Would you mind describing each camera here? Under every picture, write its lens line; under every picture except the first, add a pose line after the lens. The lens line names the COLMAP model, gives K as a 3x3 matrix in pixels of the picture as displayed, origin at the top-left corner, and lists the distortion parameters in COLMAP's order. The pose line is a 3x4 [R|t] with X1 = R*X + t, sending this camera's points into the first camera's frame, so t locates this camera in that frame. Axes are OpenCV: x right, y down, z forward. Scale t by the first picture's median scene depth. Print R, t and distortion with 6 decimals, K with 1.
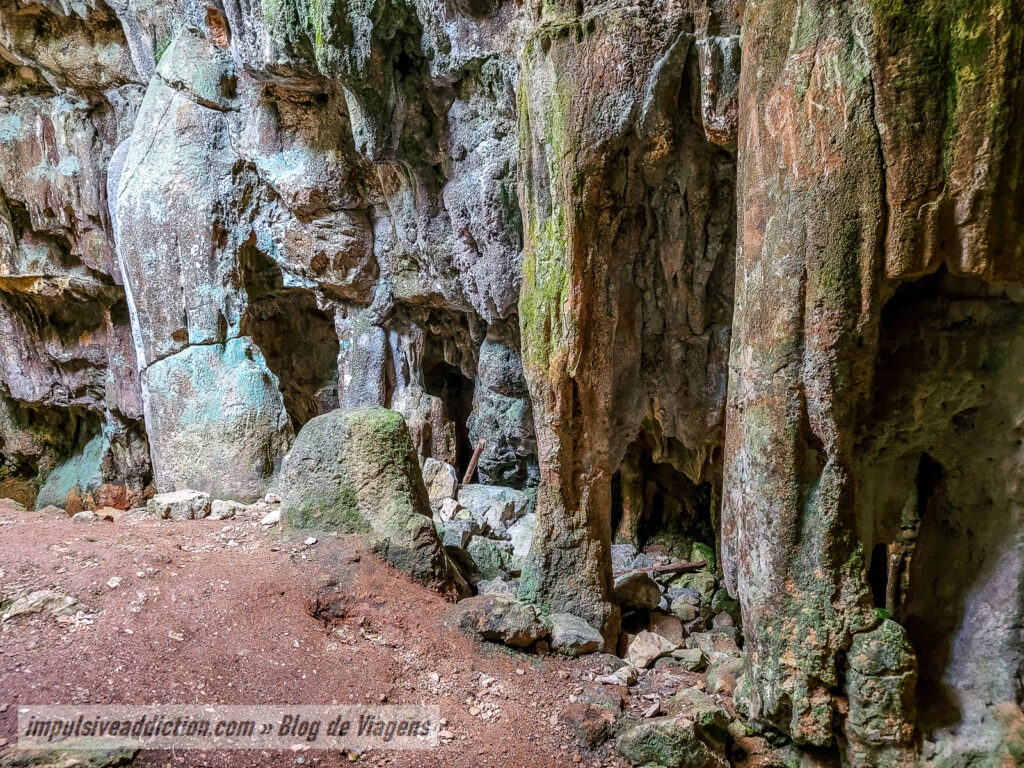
lens RADIAL K [[759.7, 0, 513.4], [0, 759.7, 391.5], [0, 0, 1]] dist [0.056352, -0.053368]
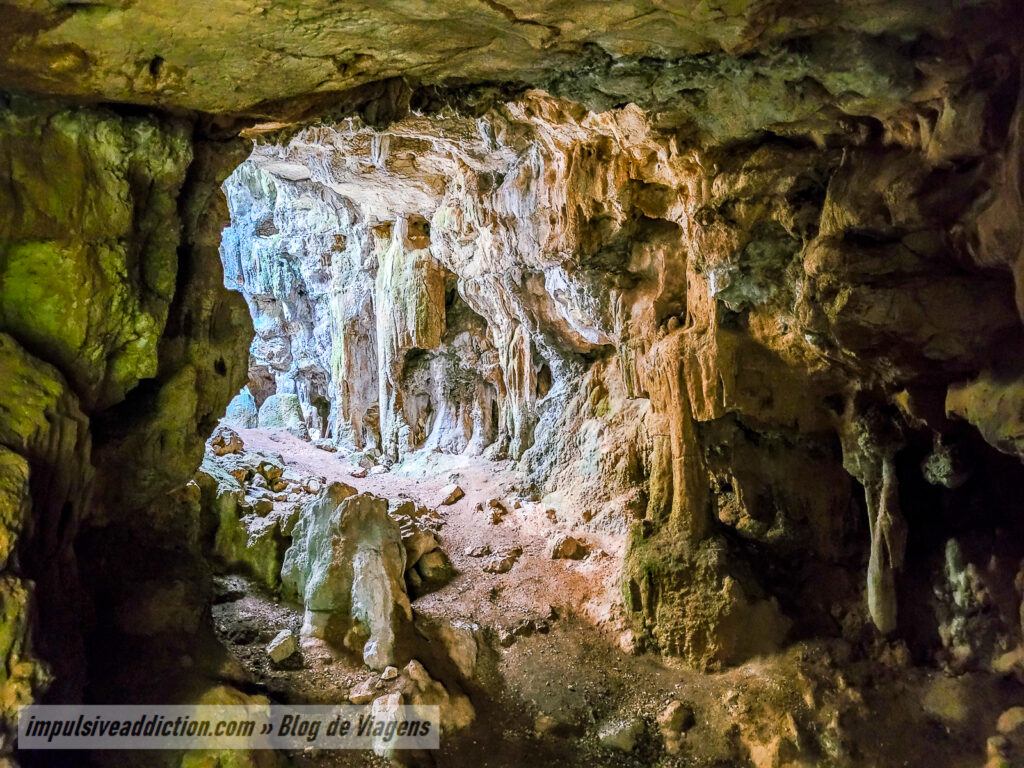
lens RADIAL K [[759.7, 0, 513.4], [0, 759.7, 391.5], [0, 0, 1]] dist [0.056352, -0.053368]
pose [[0.995850, -0.011428, 0.090287, 0.459798], [0.027213, 0.984086, -0.175599, 0.582440], [-0.086844, 0.177327, 0.980313, -2.193003]]
